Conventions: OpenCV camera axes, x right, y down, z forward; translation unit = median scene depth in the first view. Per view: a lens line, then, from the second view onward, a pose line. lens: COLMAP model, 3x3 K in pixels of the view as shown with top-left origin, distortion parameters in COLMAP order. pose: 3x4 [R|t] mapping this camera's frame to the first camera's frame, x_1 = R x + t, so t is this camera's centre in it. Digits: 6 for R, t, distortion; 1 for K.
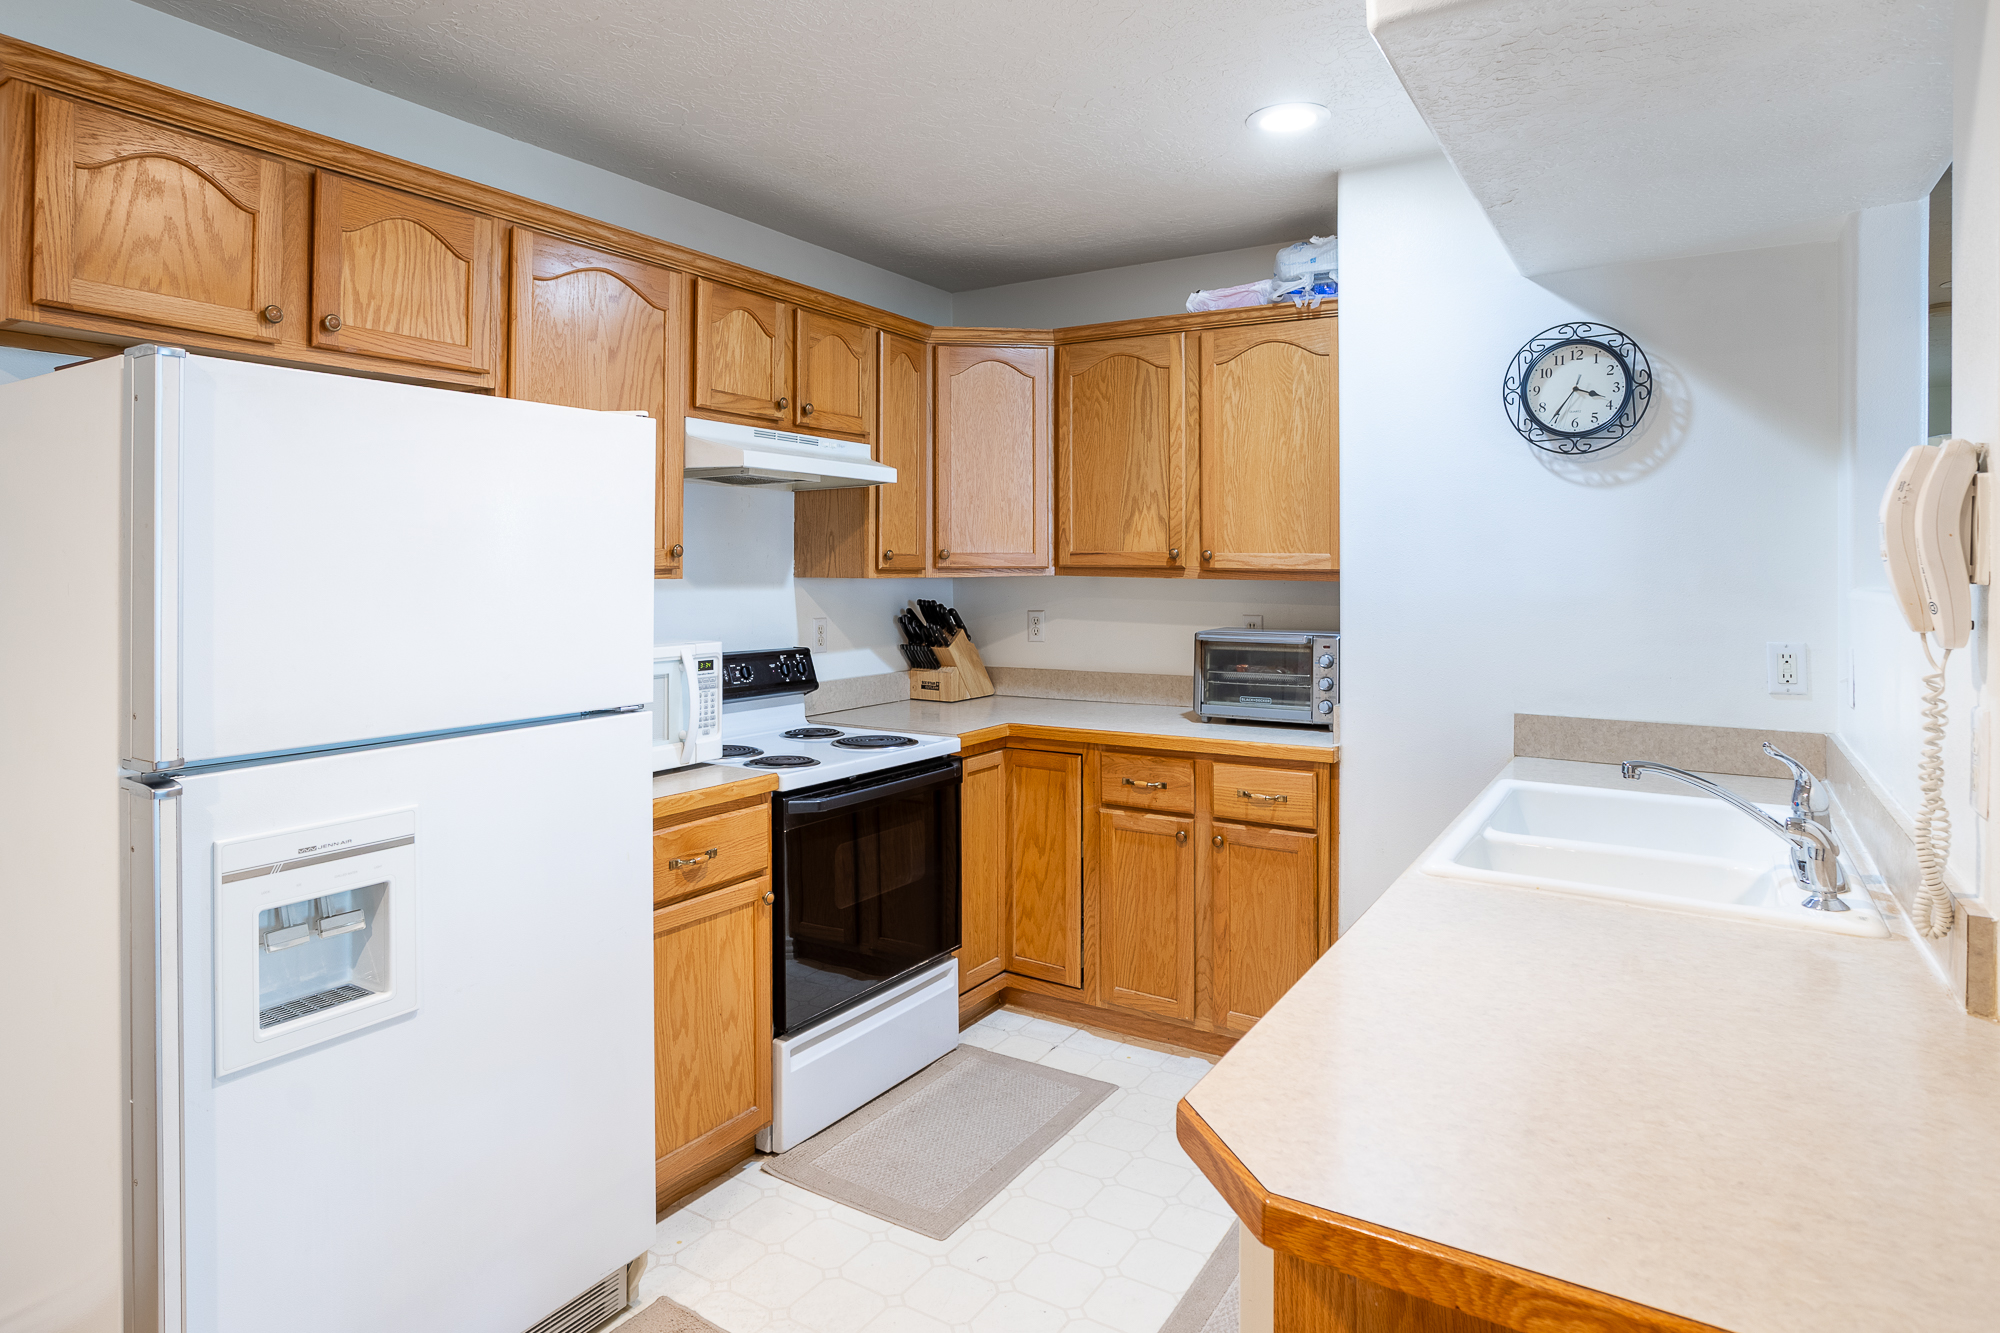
lens RADIAL K [[1152.4, 0, 944.9], [0, 1152.4, 534.9], [0, 0, 1]] dist [-0.033447, 0.024837]
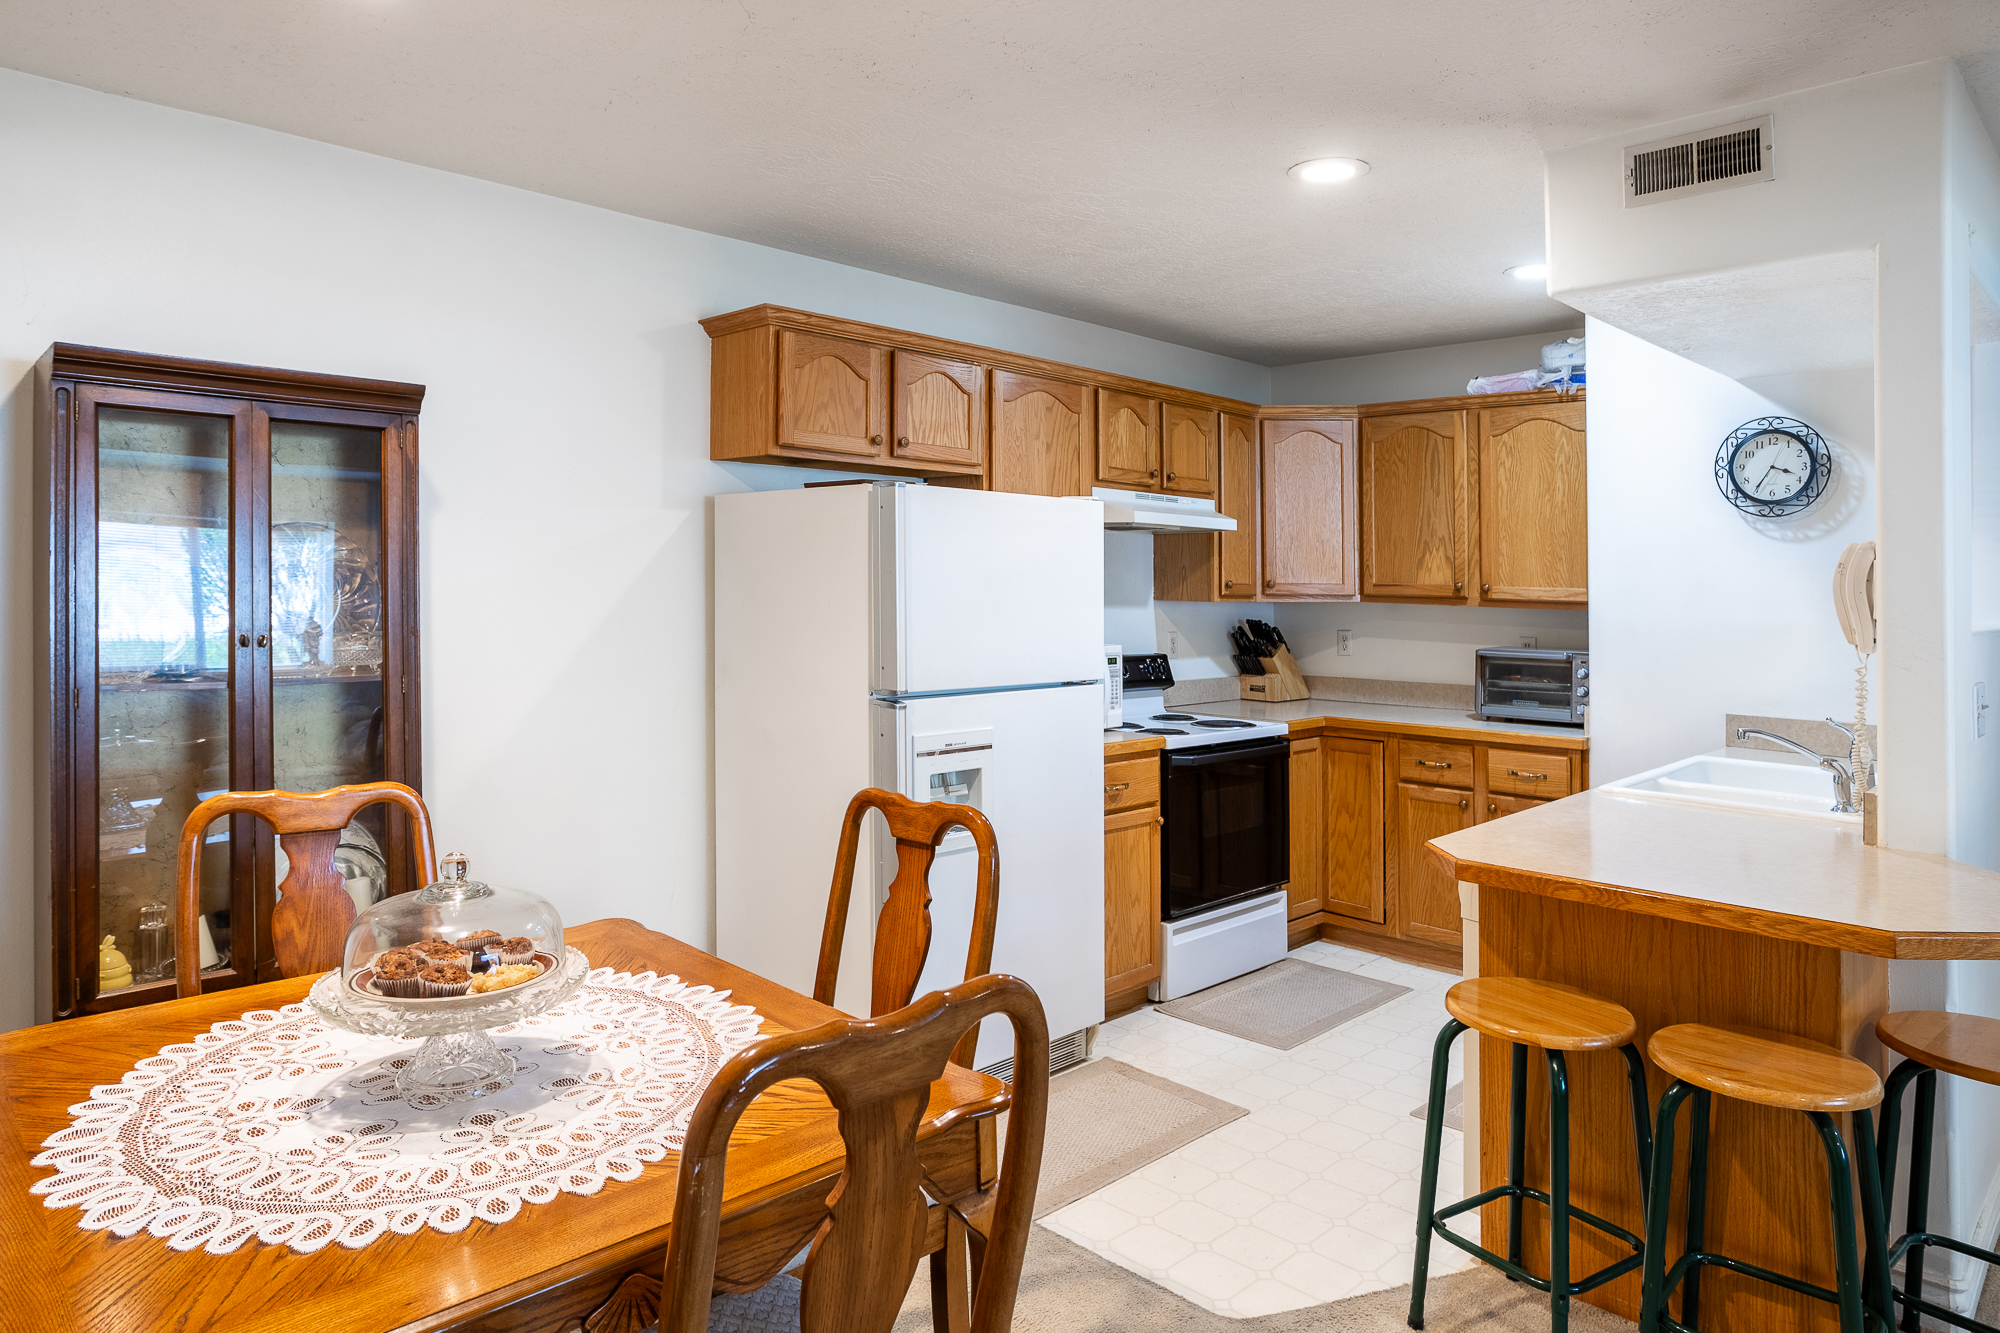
lens RADIAL K [[1216.0, 0, 983.5], [0, 1216.0, 492.8], [0, 0, 1]] dist [-0.021620, 0.011918]
pose [[0.979581, -0.001183, -0.201048, -0.052655], [-0.008487, 0.998848, -0.047228, -0.022523], [0.200872, 0.047970, 0.978442, -0.491154]]
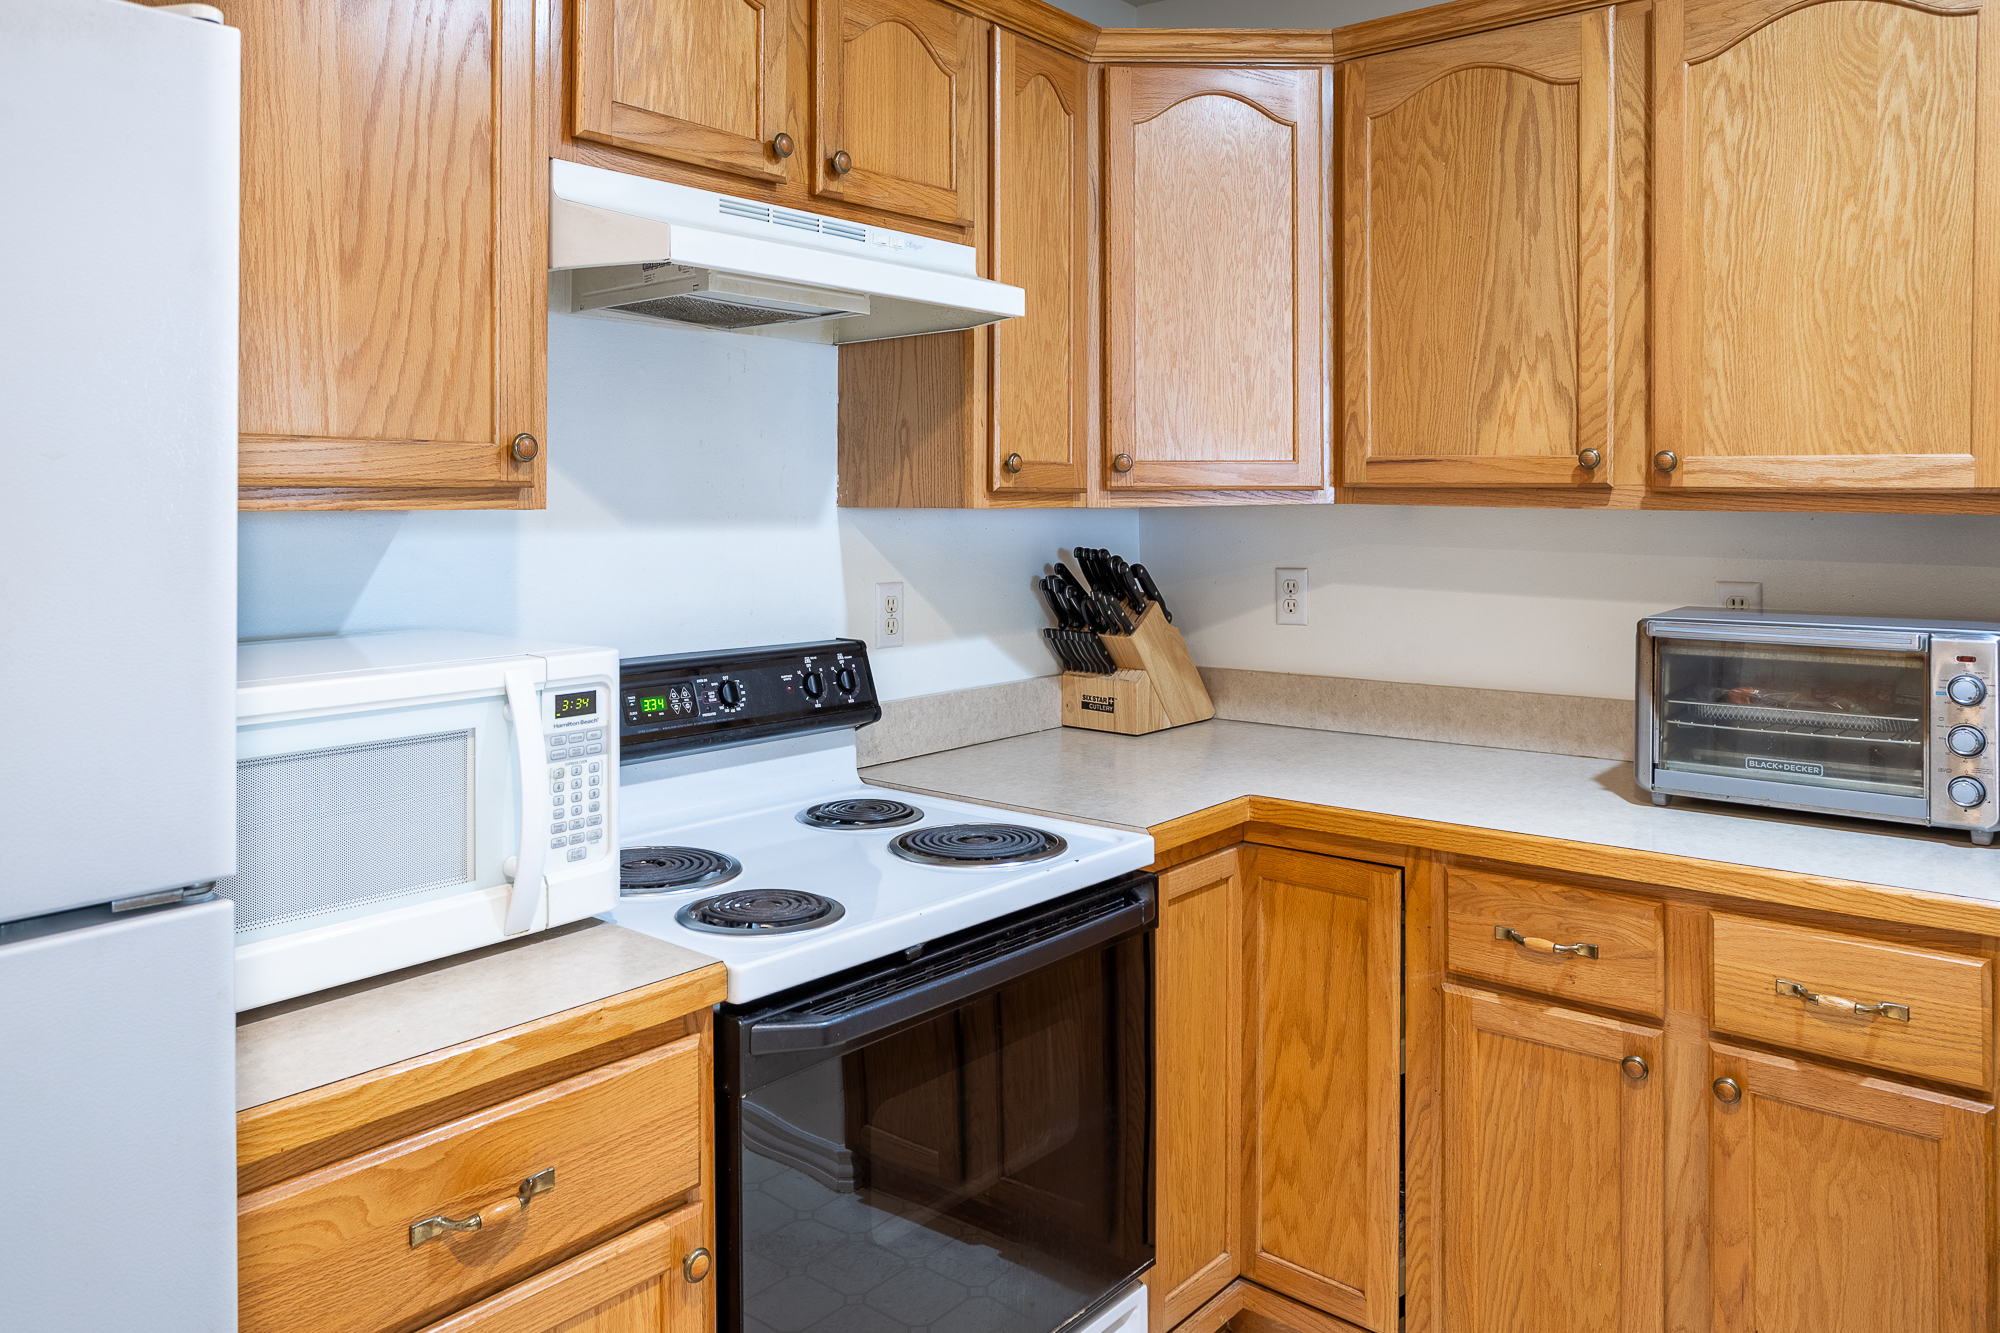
lens RADIAL K [[1424.7, 0, 961.2], [0, 1424.7, 525.6], [0, 0, 1]] dist [-0.029060, 0.014383]
pose [[0.993064, 0.000143, -0.117579, 0.003700], [0.005461, 0.998864, 0.047337, 0.017807], [0.117452, -0.047651, 0.991935, 0.436823]]
